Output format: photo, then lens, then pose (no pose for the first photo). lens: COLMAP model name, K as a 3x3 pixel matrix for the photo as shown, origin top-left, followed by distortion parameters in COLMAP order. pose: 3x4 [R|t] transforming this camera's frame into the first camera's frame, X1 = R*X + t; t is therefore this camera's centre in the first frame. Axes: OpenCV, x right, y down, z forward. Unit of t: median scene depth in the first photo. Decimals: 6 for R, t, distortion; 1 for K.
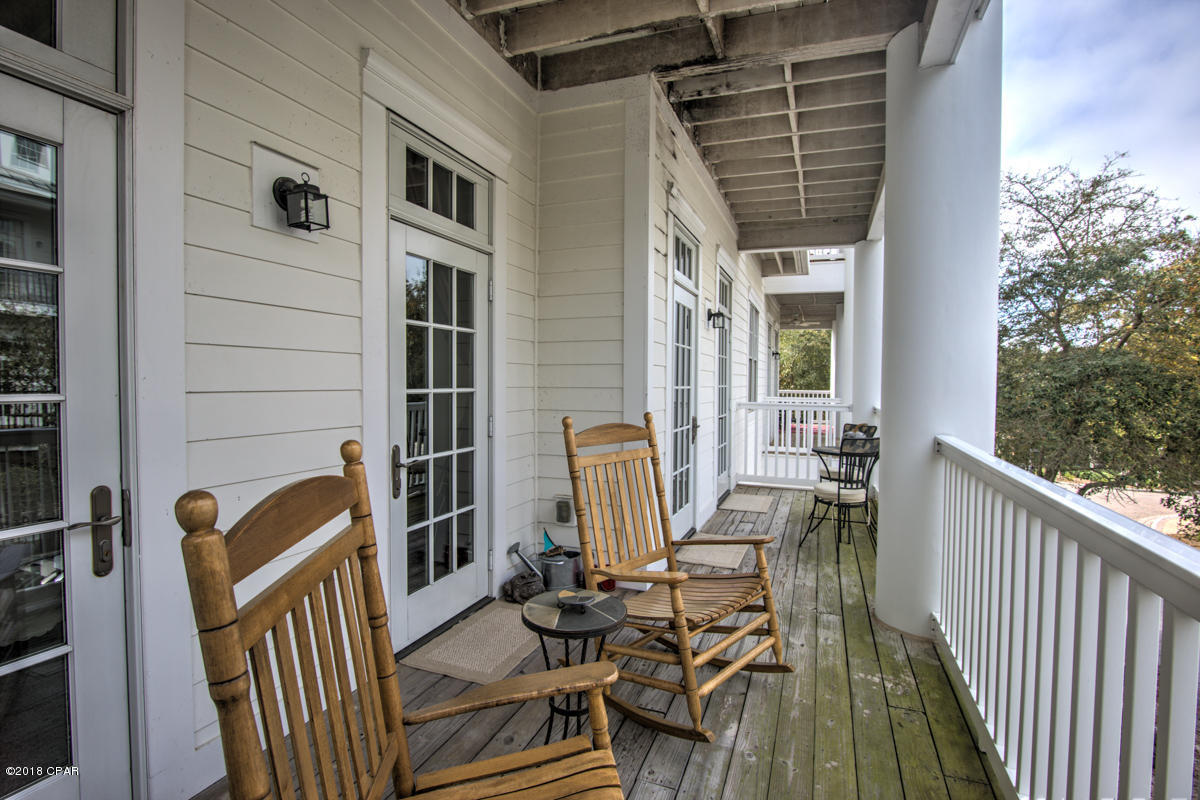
lens RADIAL K [[583.9, 0, 598.0], [0, 583.9, 398.2], [0, 0, 1]] dist [-0.021165, -0.000729]
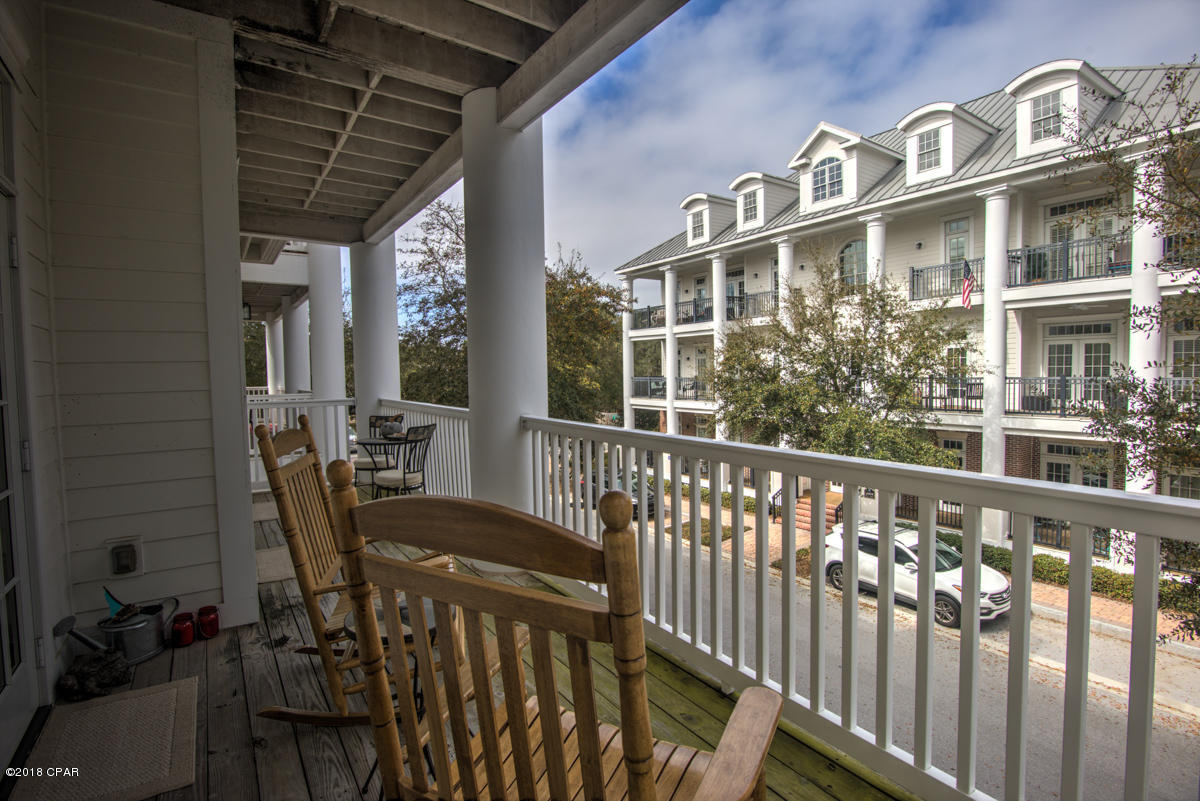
lens RADIAL K [[583.9, 0, 598.0], [0, 583.9, 398.7], [0, 0, 1]] dist [-0.021165, -0.000729]
pose [[0.575498, -0.056167, 0.815872, -0.298695], [0.046868, 0.998264, 0.035665, -0.008604], [-0.816459, 0.017713, 0.577131, 0.076189]]
